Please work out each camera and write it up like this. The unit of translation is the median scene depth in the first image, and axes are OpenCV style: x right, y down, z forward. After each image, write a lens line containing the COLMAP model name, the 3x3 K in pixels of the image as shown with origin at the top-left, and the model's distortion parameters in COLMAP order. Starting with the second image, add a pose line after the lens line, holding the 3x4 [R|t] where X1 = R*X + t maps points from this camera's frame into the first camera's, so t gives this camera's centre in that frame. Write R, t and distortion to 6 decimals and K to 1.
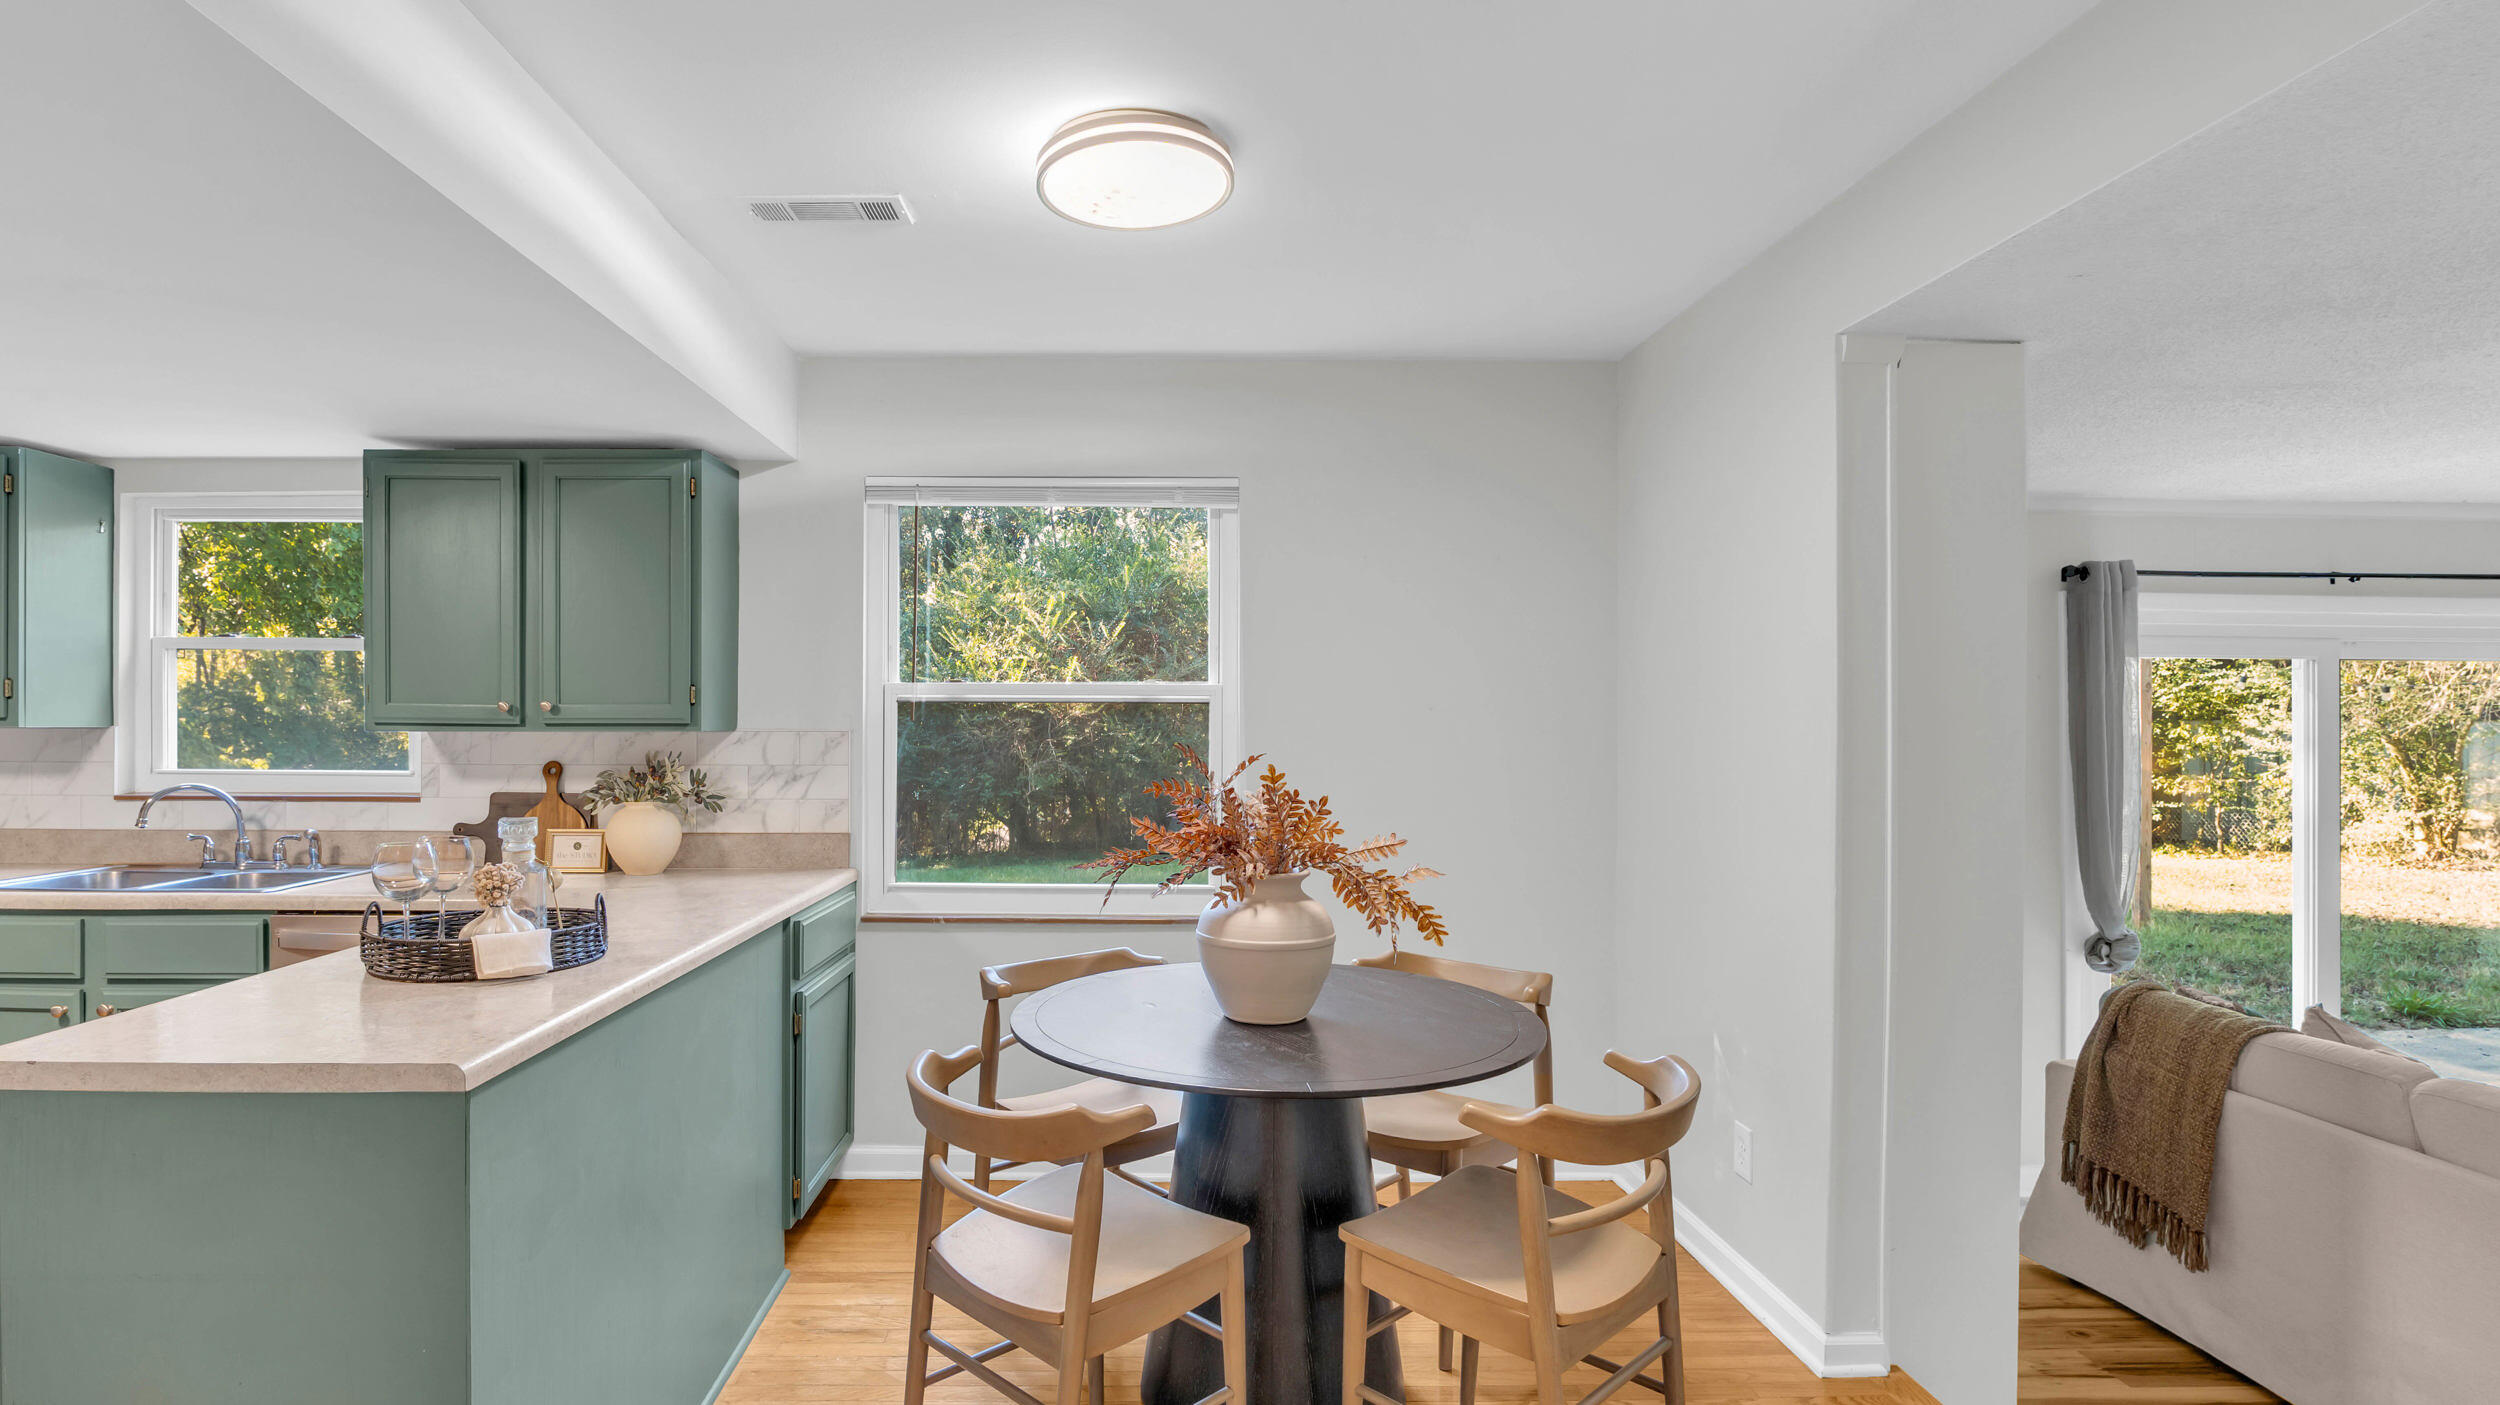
lens RADIAL K [[1150.6, 0, 1116.1], [0, 1150.6, 730.8], [0, 0, 1]] dist [-0.033314, -0.000761]
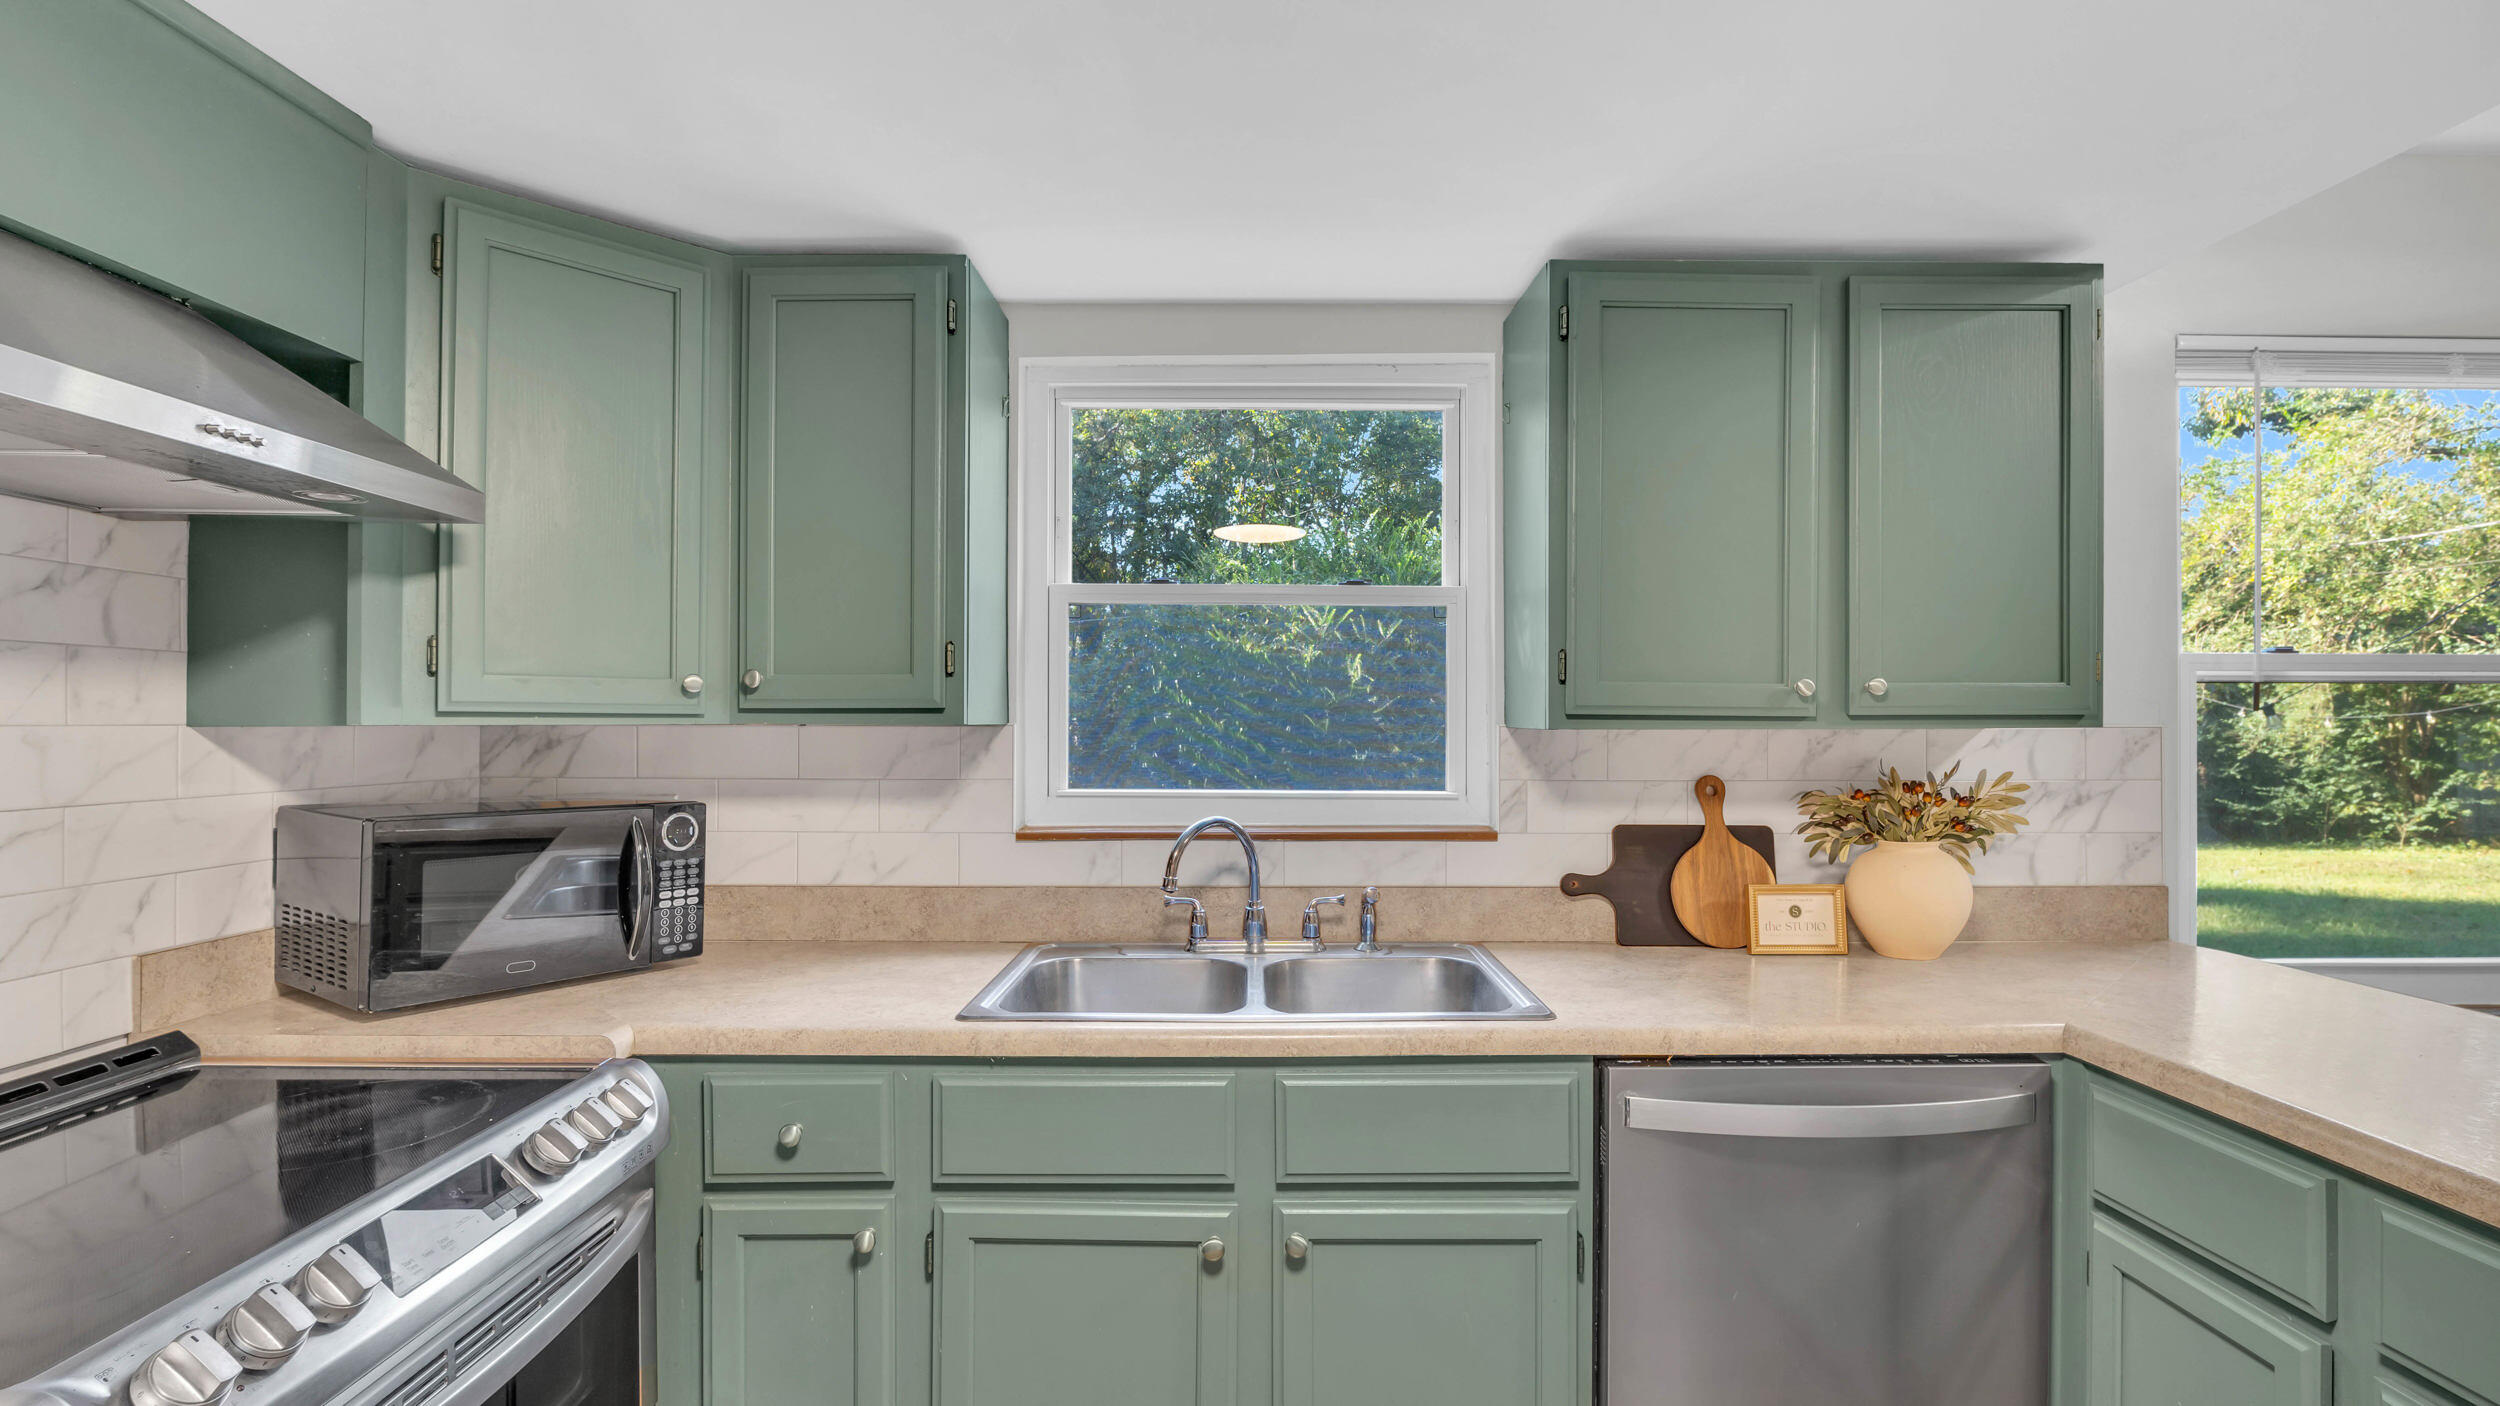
lens RADIAL K [[1047.0, 0, 1246.9], [0, 1047.0, 719.3], [0, 0, 1]] dist [-0.002292, -0.000206]
pose [[0.999750, -0.003002, -0.022149, -0.735168], [0.002807, 0.999957, -0.008833, -0.000578], [0.022175, 0.008768, 0.999716, 0.401730]]
